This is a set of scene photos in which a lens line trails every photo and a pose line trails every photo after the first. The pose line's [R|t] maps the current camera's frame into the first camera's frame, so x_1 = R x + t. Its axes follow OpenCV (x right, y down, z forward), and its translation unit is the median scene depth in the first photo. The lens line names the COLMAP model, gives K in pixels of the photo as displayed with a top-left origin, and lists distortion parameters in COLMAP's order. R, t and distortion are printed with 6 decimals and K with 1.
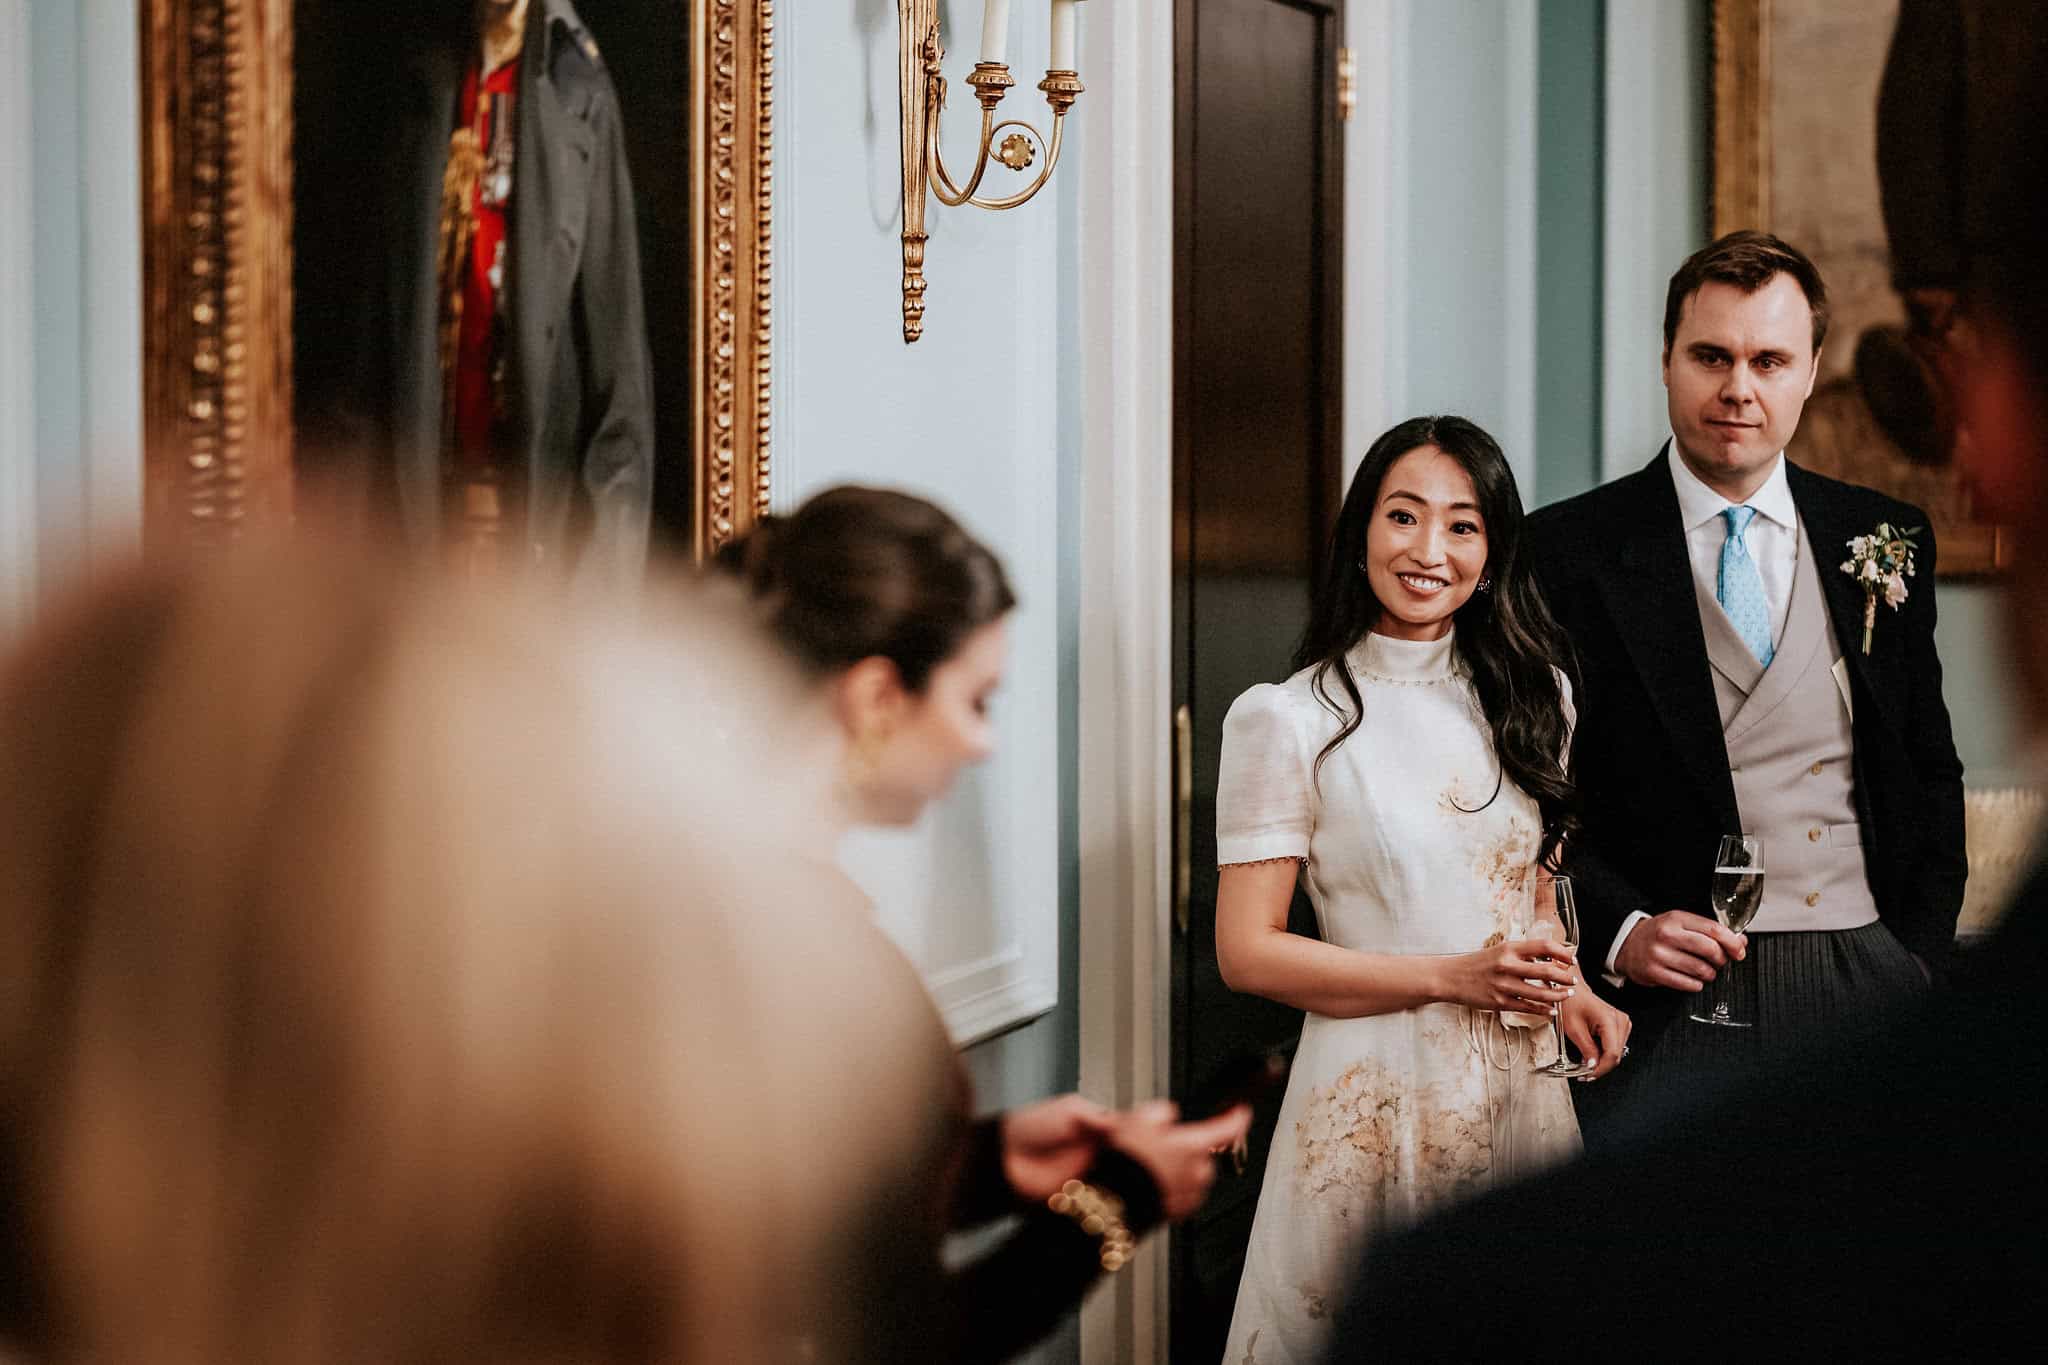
lens RADIAL K [[5016.5, 0, 1024.0], [0, 5016.5, 682.5], [0, 0, 1]] dist [0.092919, -0.327793]
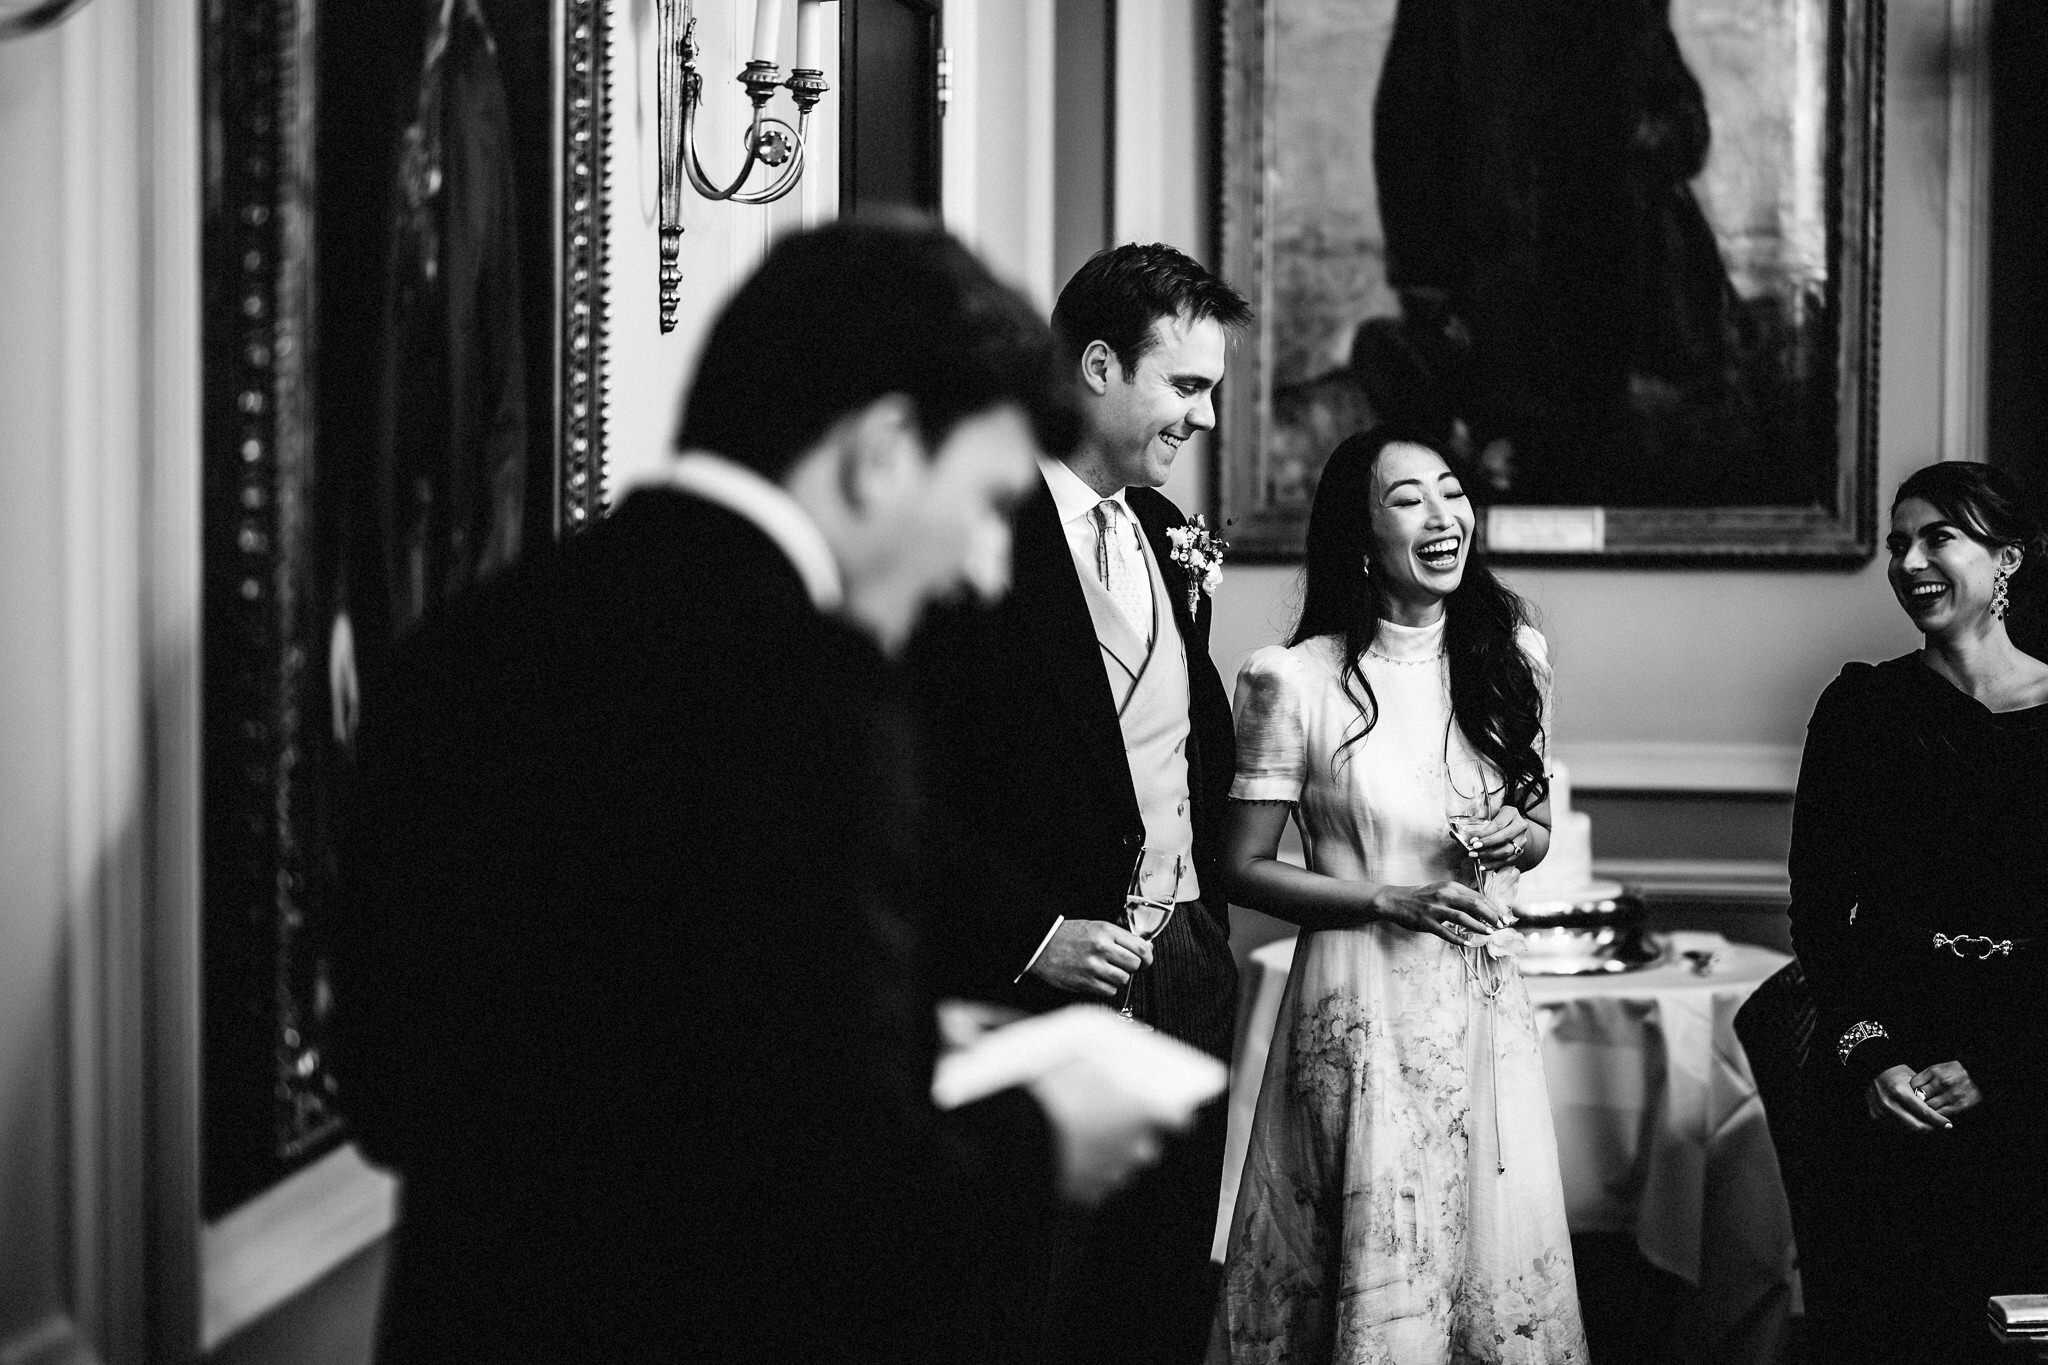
lens RADIAL K [[5016.5, 0, 1024.0], [0, 5016.5, 682.5], [0, 0, 1]] dist [0.092919, -0.327793]
pose [[0.978724, -0.006840, 0.205067, -0.180998], [0.005768, 0.999966, 0.005825, -0.002392], [-0.205100, -0.004518, 0.978731, -0.017864]]
